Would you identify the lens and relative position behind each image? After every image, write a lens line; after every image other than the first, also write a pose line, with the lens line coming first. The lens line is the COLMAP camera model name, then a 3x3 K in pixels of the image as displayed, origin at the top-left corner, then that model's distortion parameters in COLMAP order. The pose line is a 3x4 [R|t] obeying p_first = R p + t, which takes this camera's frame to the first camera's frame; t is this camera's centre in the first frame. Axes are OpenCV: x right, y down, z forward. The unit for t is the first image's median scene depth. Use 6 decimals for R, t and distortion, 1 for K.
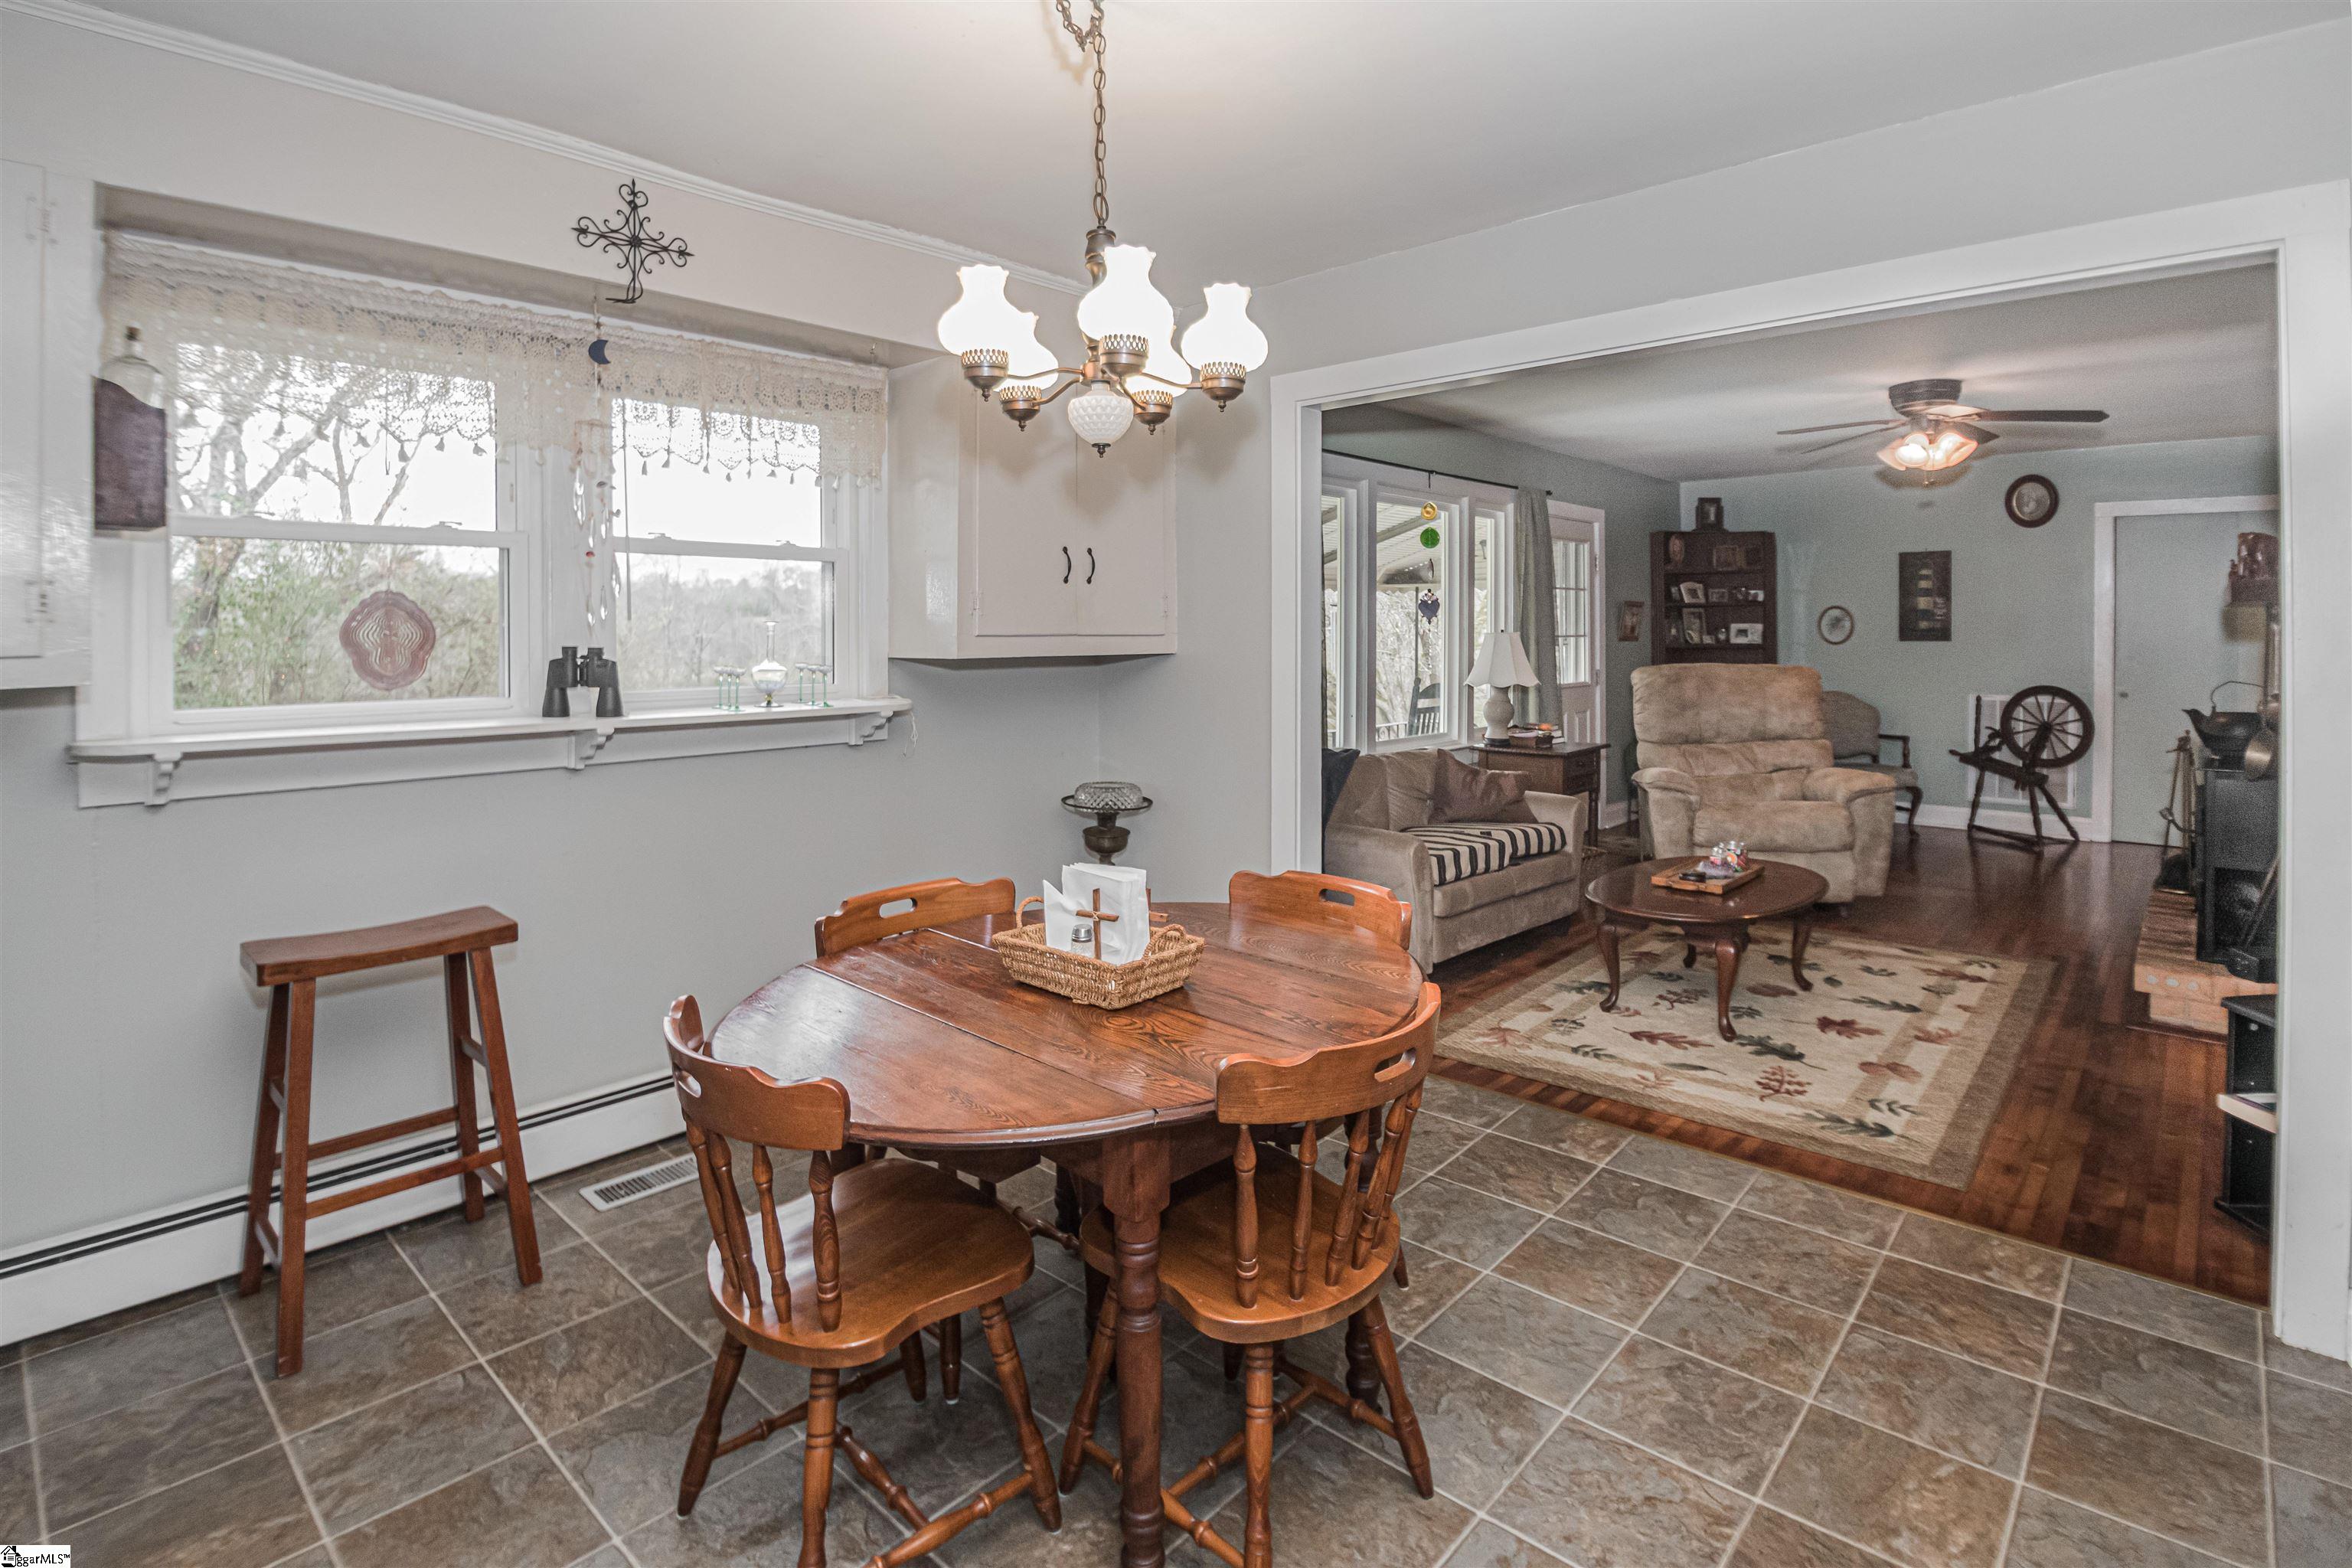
lens RADIAL K [[1120.5, 0, 1185.1], [0, 1120.5, 637.6], [0, 0, 1]] dist [-0.000957, -0.016385]
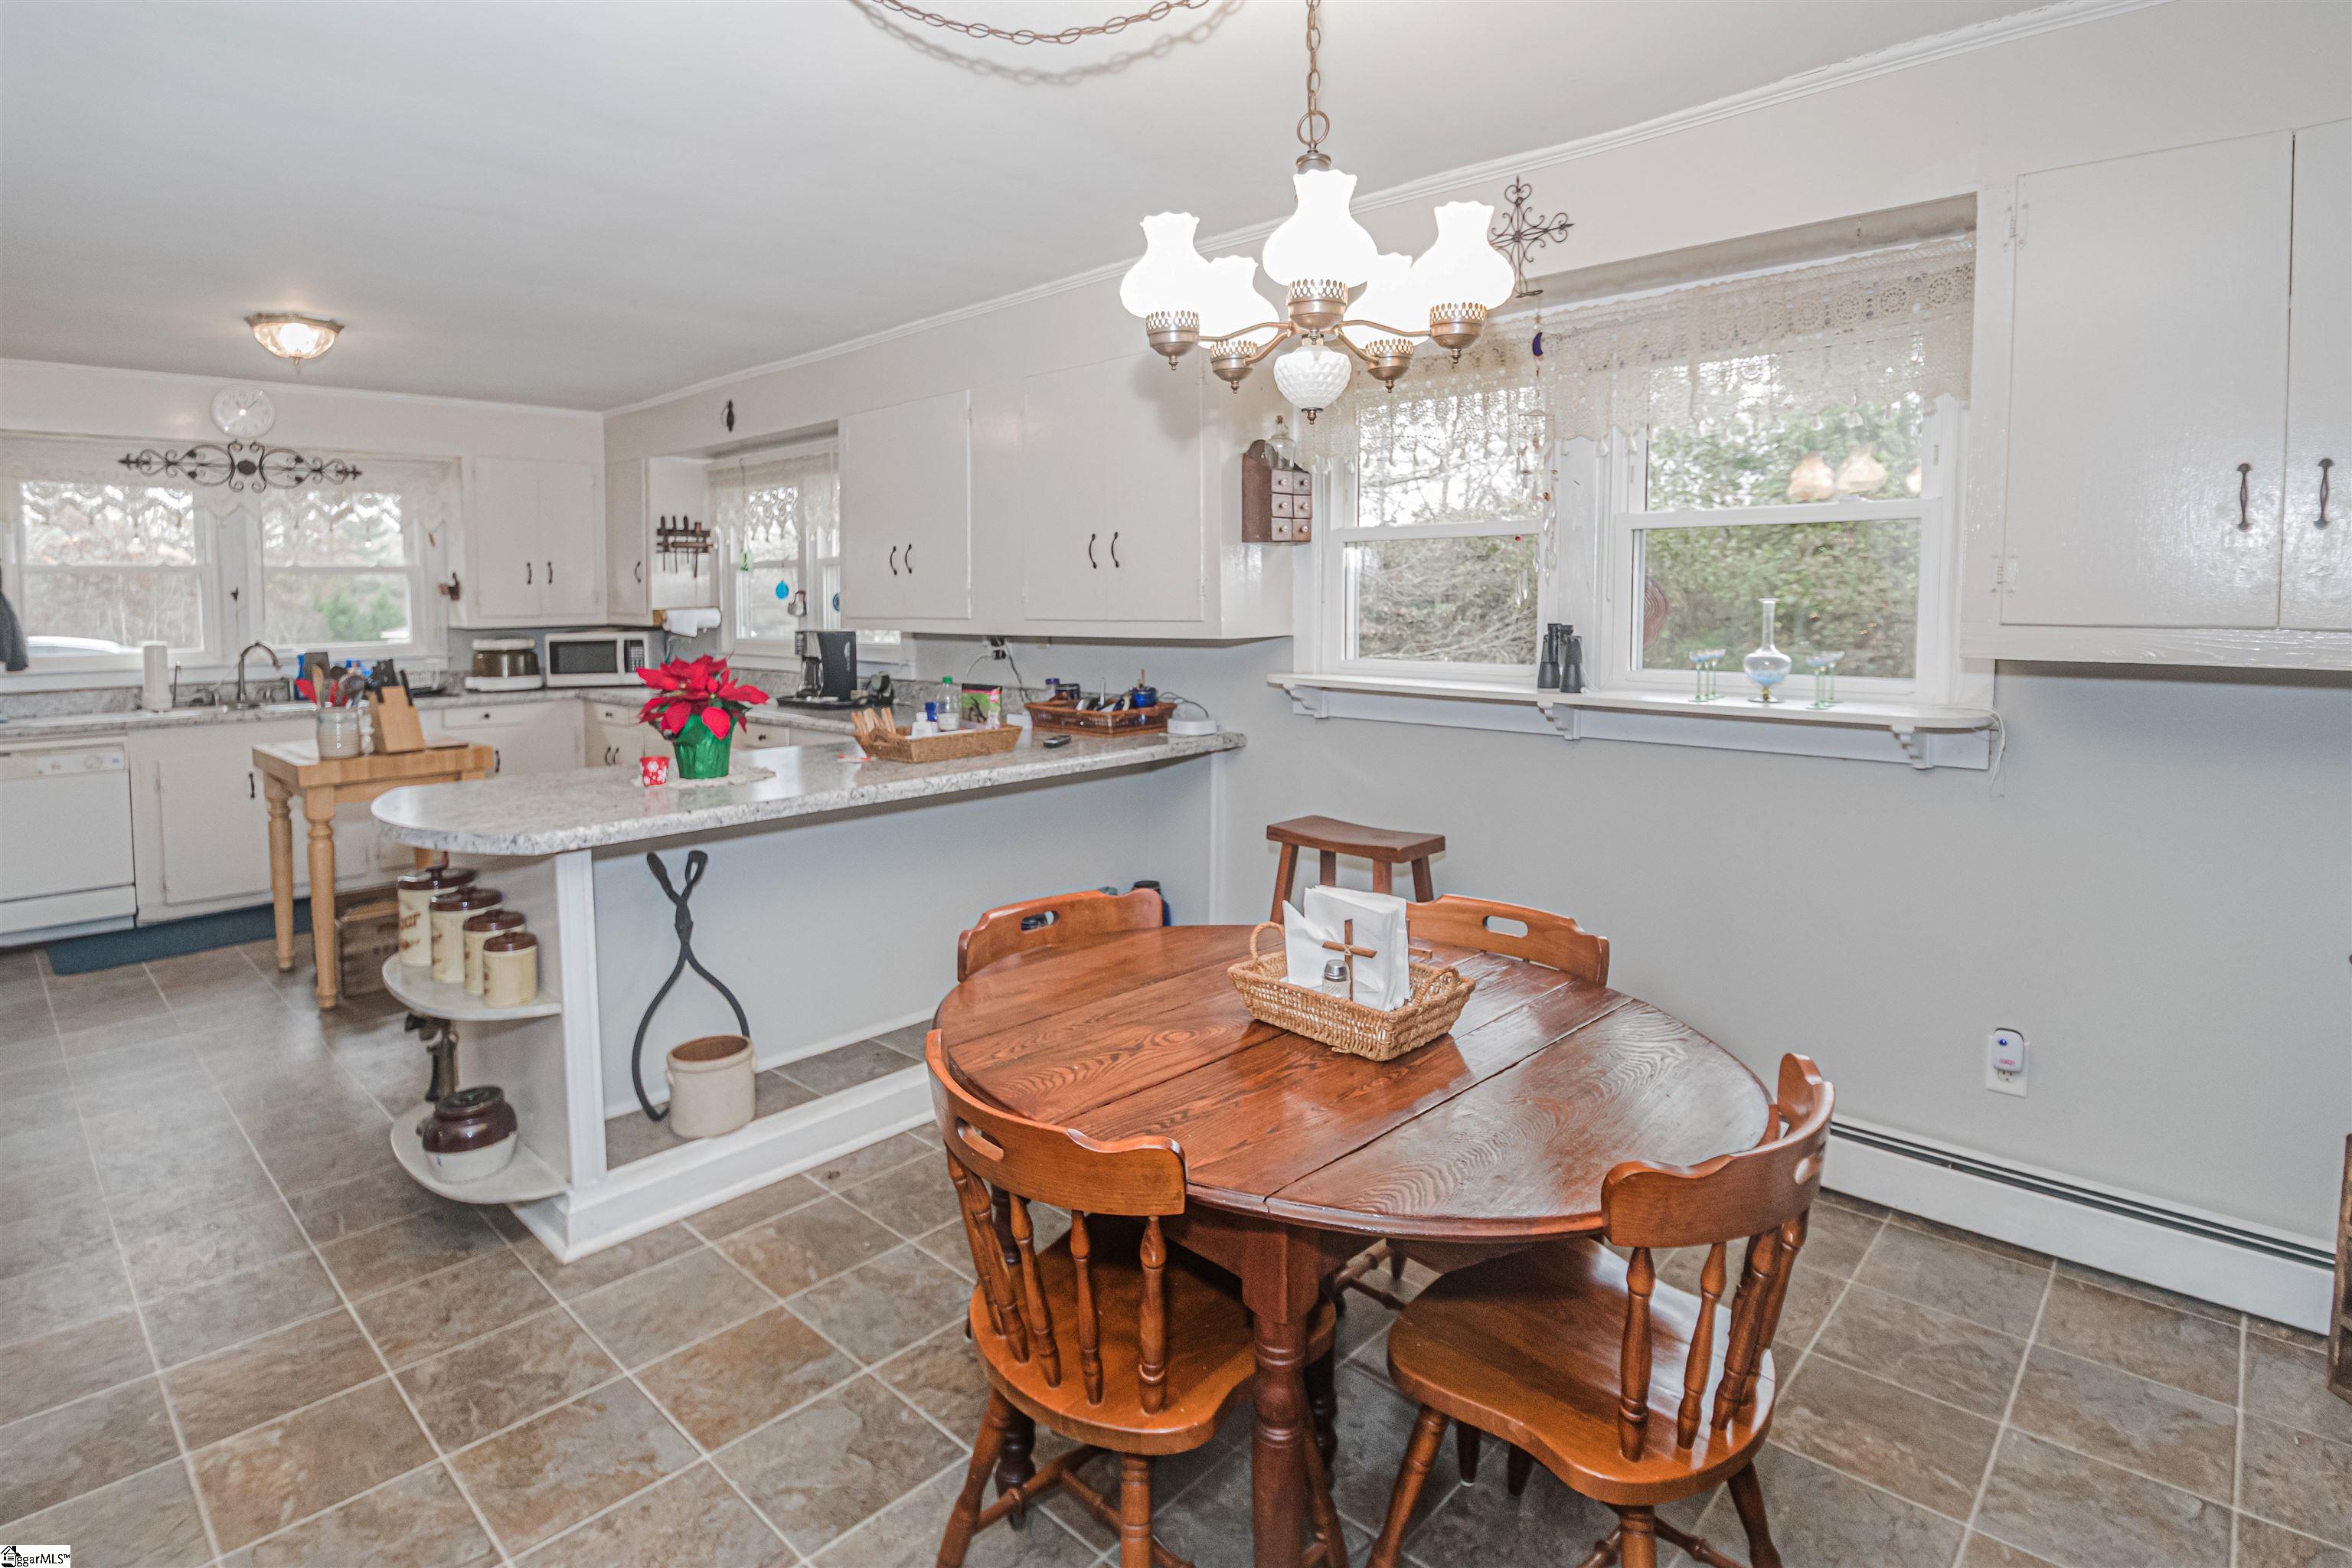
lens RADIAL K [[1197.7, 0, 1101.0], [0, 1197.7, 659.1], [0, 0, 1]] dist [-0.014244, -0.000787]
pose [[-0.041952, 0.054823, -0.997614, 0.220390], [-0.001167, 0.998490, 0.054921, -0.008412], [0.999119, 0.003468, -0.041825, 0.222480]]
